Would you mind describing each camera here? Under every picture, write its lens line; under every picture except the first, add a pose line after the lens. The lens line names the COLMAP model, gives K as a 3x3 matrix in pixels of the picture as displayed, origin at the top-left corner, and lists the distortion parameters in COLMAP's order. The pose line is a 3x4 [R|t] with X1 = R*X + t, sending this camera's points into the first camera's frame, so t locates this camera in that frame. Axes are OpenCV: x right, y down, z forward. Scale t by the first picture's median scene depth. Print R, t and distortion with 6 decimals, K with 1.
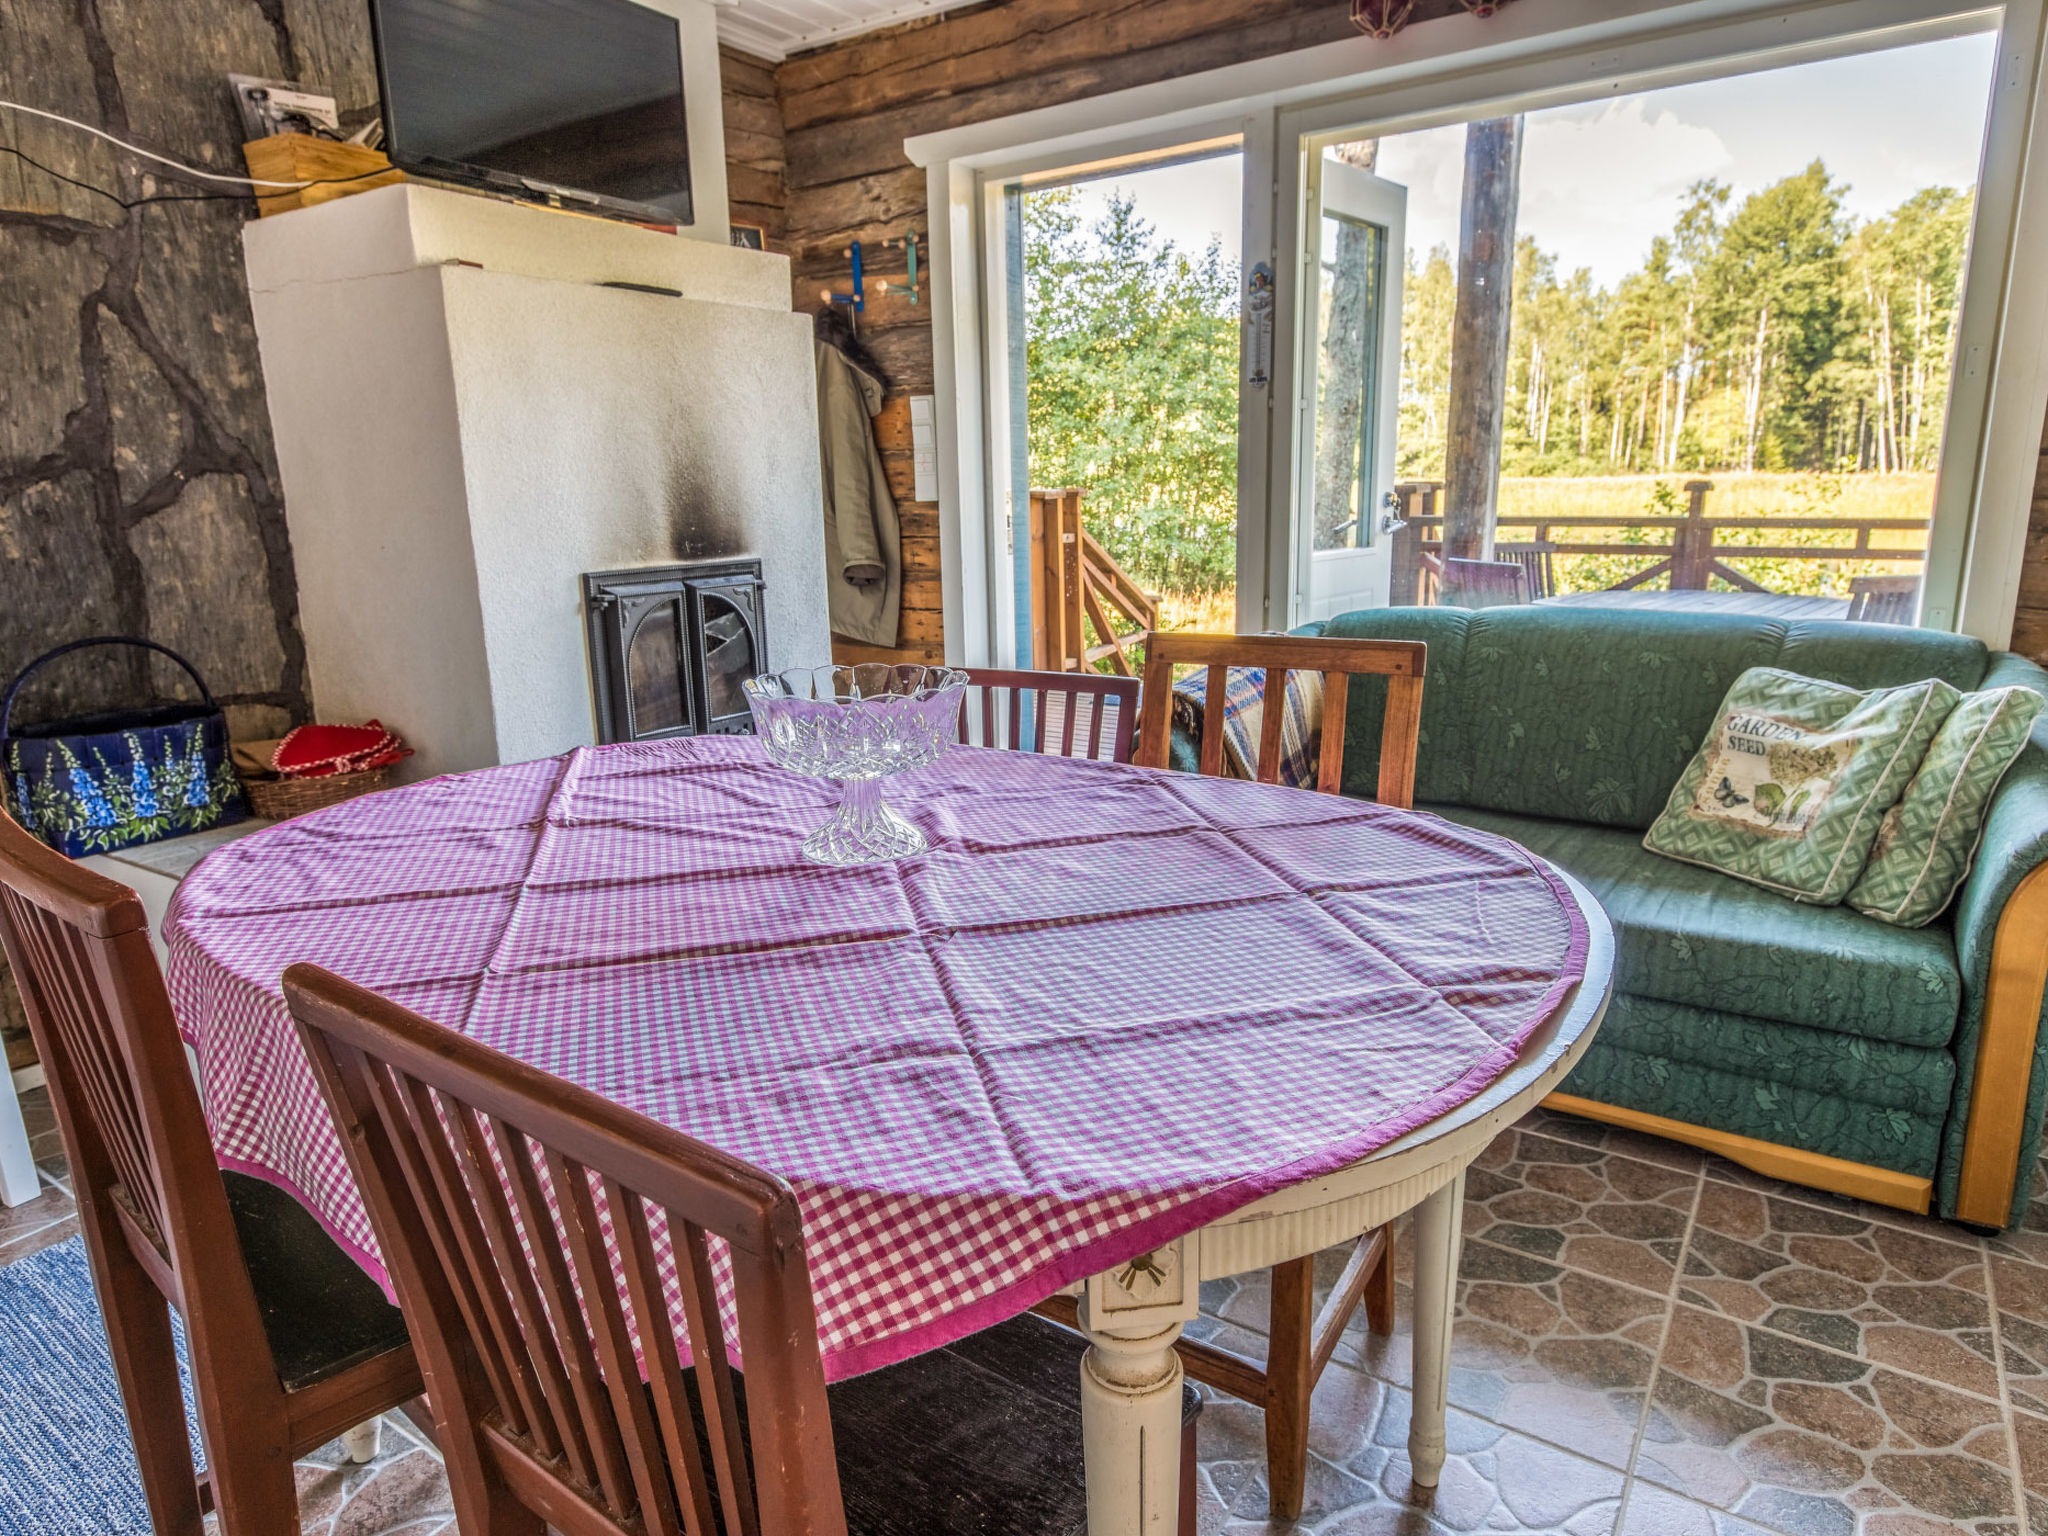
lens RADIAL K [[1233.6, 0, 982.1], [0, 1233.6, 776.3], [0, 0, 1]] dist [0.002146, -0.003597]
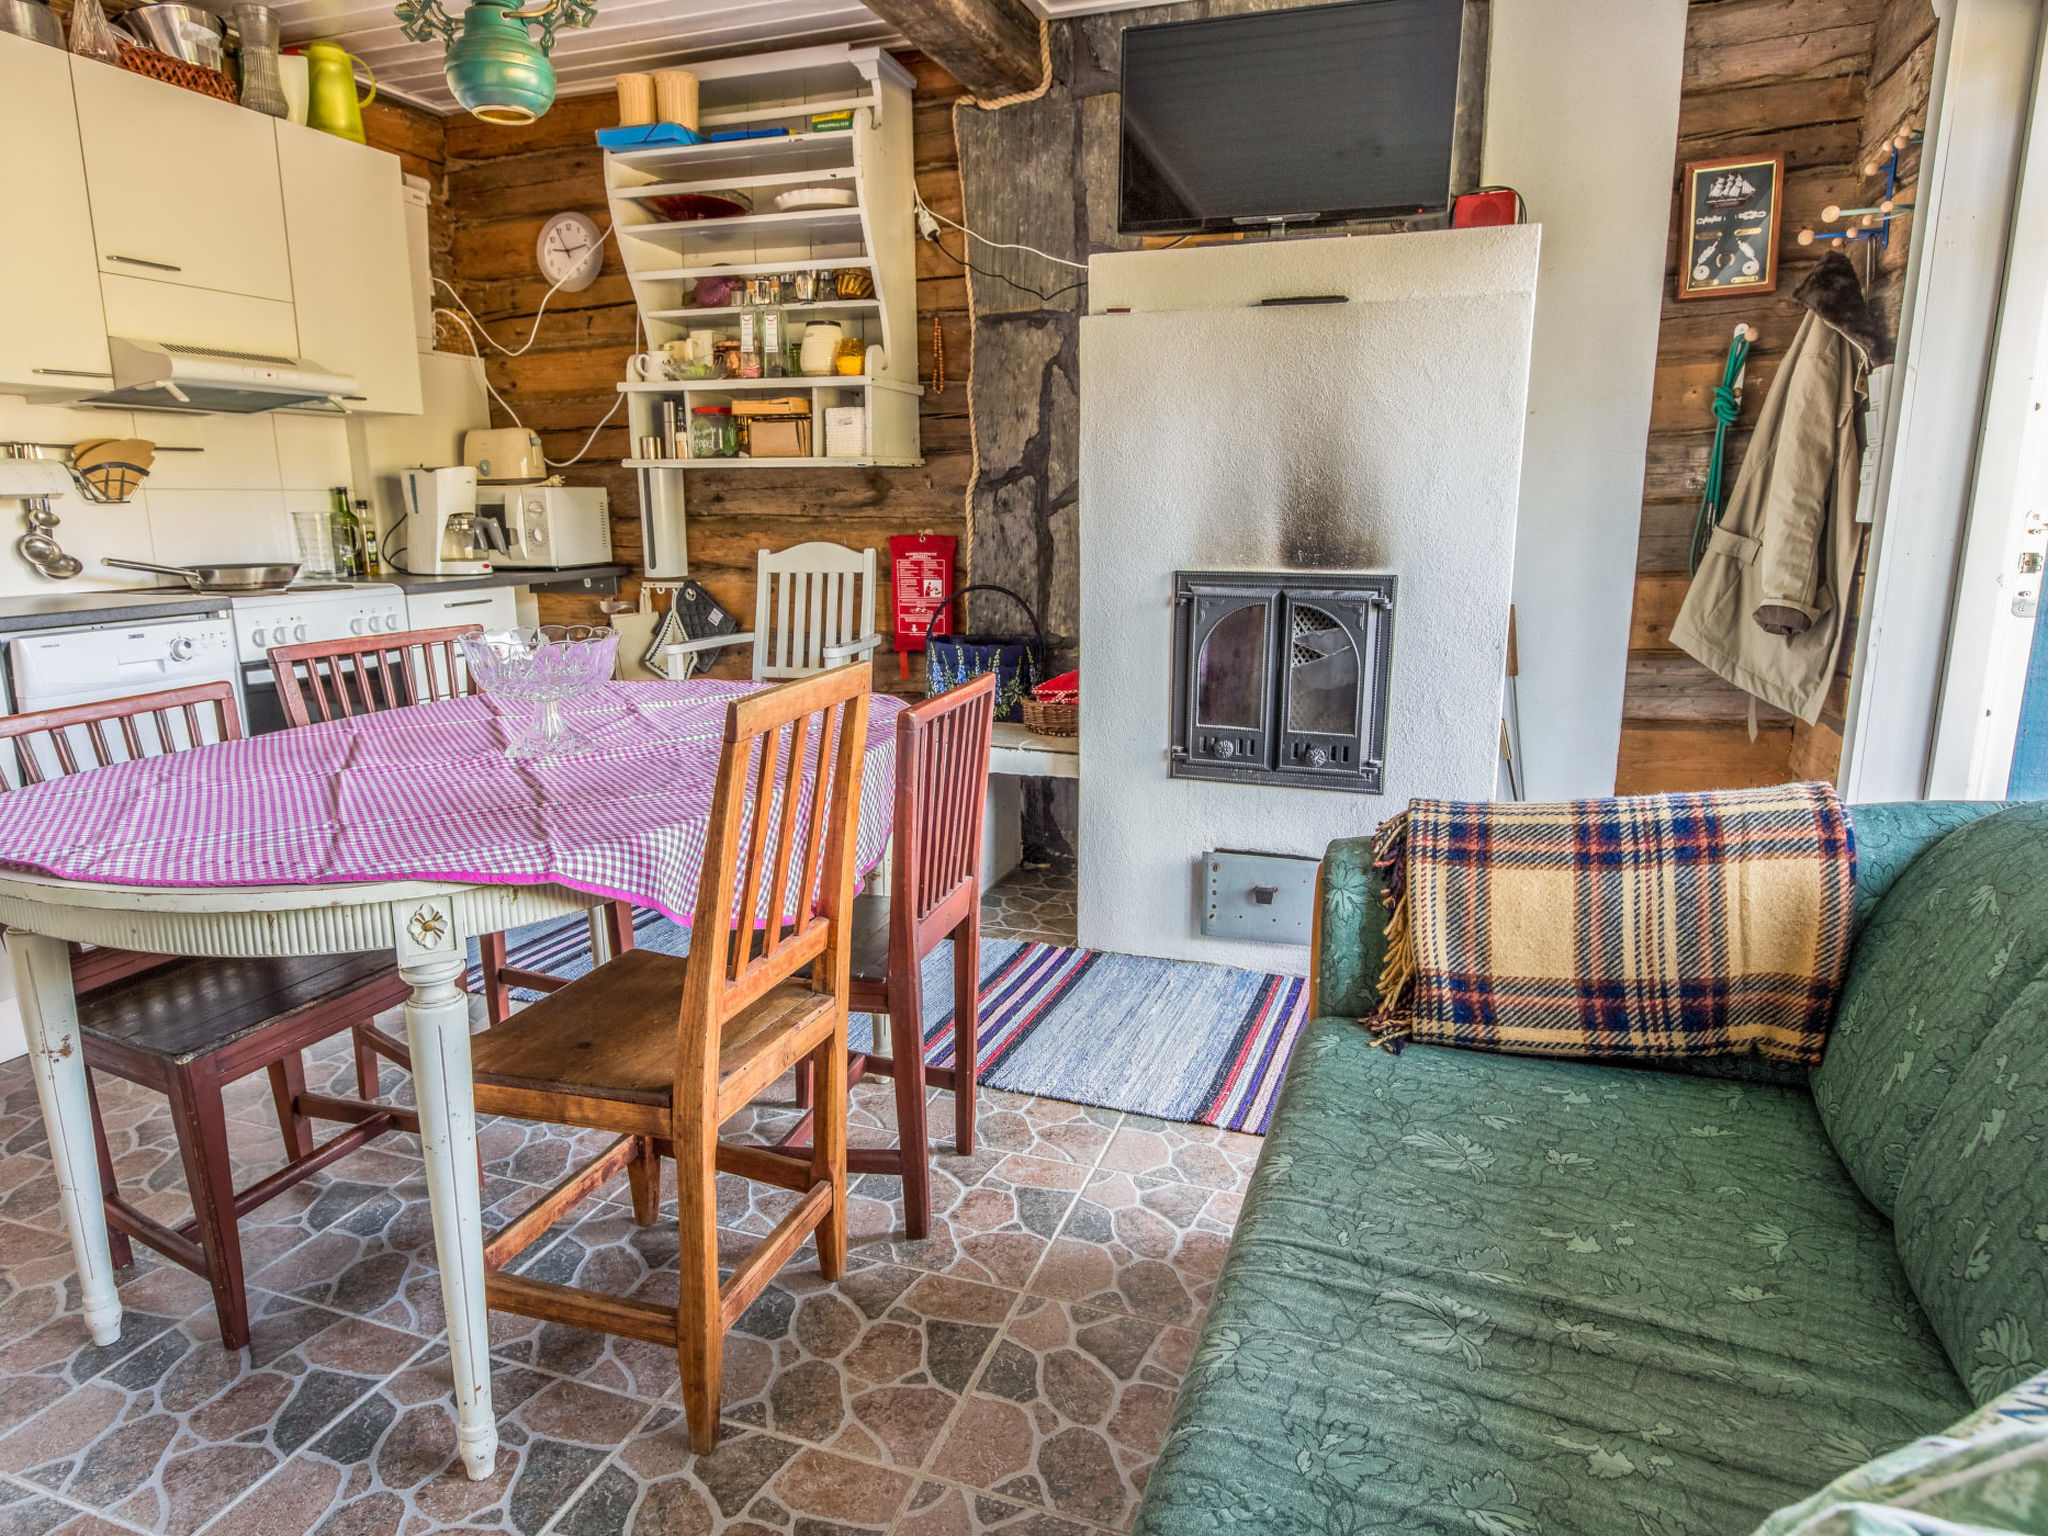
lens RADIAL K [[1241.4, 0, 1024.0], [0, 1241.4, 768.0], [0, 0, 1]] dist [0.000811, -0.002431]
pose [[0.252335, 0.227332, -0.940557, 0.714782], [-0.226670, 0.958853, 0.170943, -0.148407], [0.940717, 0.170061, 0.293482, 0.548319]]
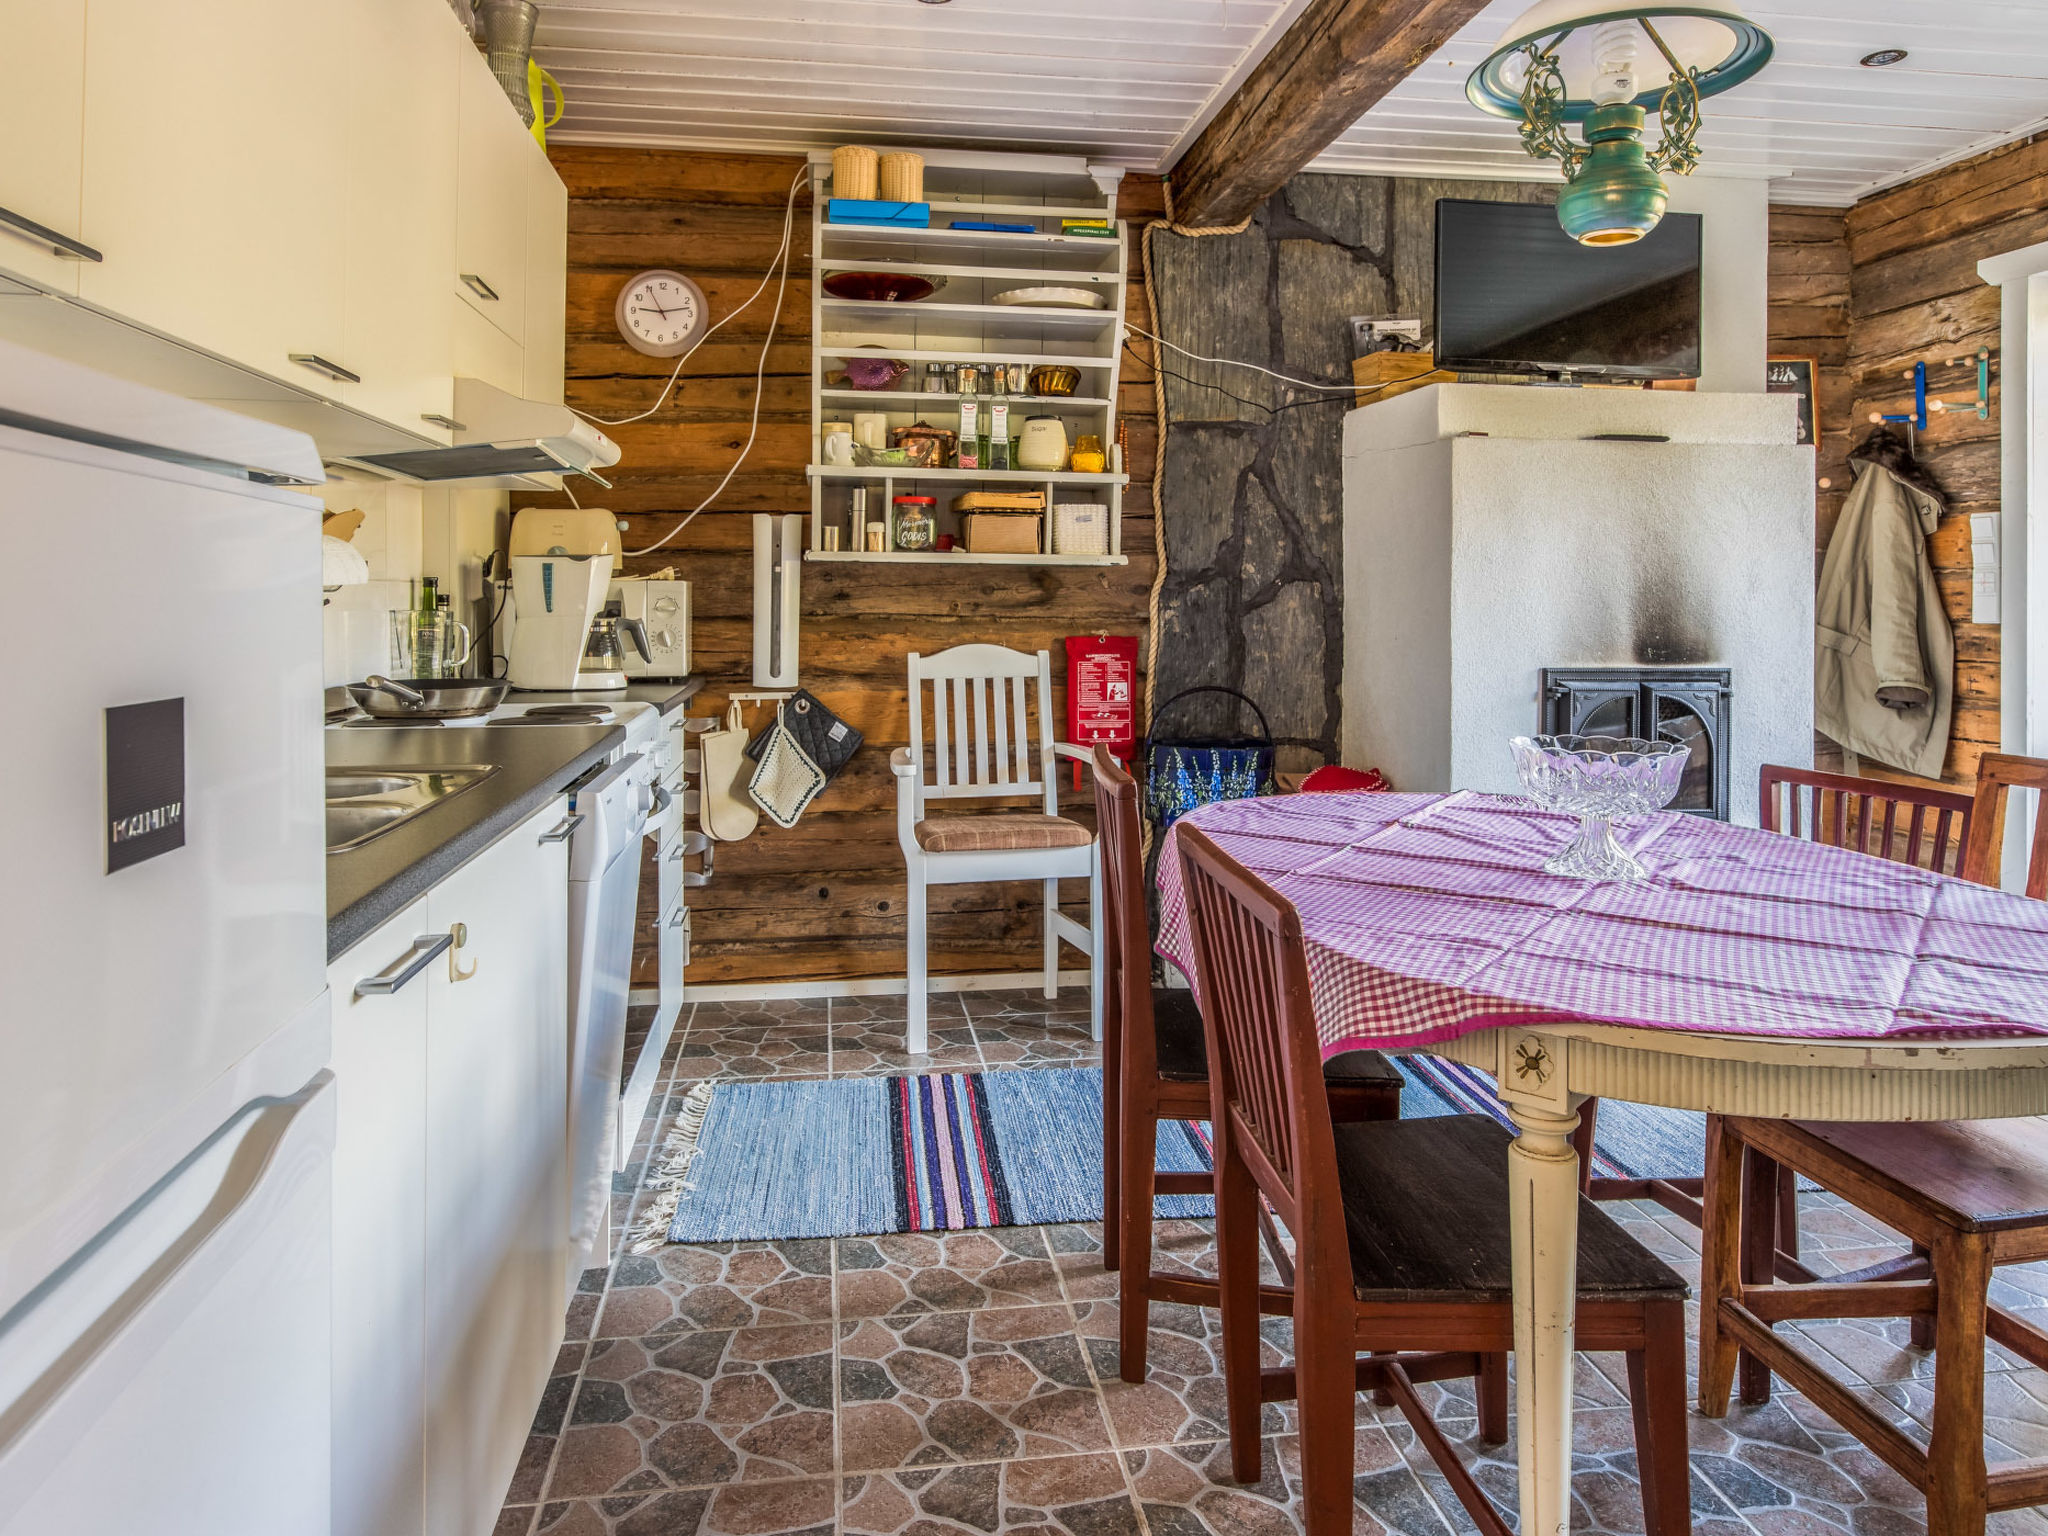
lens RADIAL K [[1311.3, 0, 1000.0], [0, 1311.3, 595.7], [0, 0, 1]] dist [-0.000408, -0.000815]
pose [[0.669380, 0.027760, -0.742402, 0.260290], [-0.193551, 0.971309, -0.138194, 0.044643], [0.717265, 0.236197, 0.655547, -0.227549]]
